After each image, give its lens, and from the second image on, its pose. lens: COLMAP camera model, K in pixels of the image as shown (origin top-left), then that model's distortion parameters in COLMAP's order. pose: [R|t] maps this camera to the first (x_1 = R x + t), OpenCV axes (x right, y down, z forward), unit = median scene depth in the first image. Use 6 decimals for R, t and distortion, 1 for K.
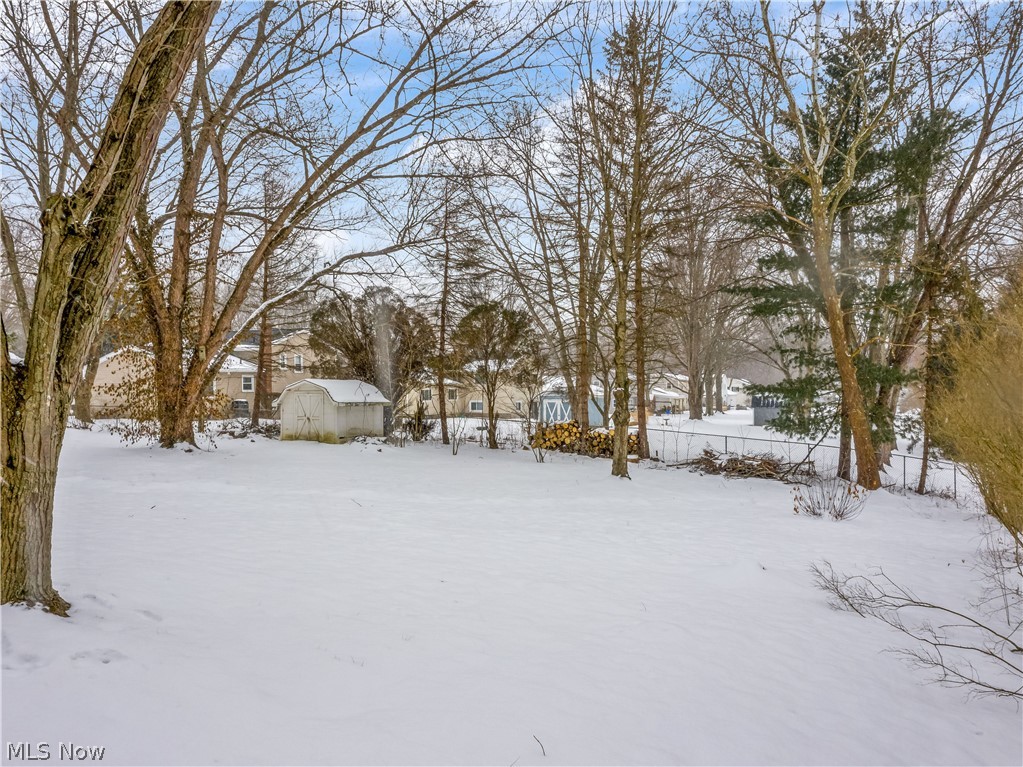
lens RADIAL K [[902.4, 0, 511.5], [0, 902.4, 383.5], [0, 0, 1]] dist [-0.003215, 0.013353]
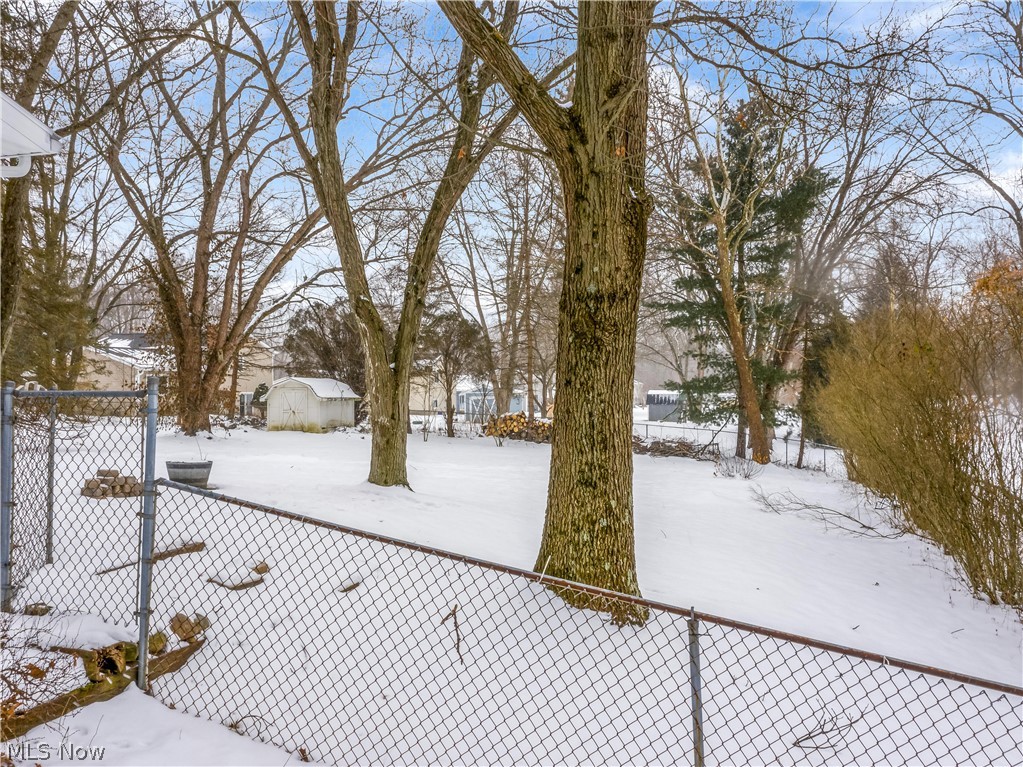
lens RADIAL K [[902.4, 0, 511.5], [0, 902.4, 383.5], [0, 0, 1]] dist [-0.003215, 0.013353]
pose [[0.991853, 0.000357, 0.127388, -0.105271], [-0.000269, 1.000000, -0.000707, 0.003744], [-0.127388, 0.000667, 0.991853, -0.199440]]
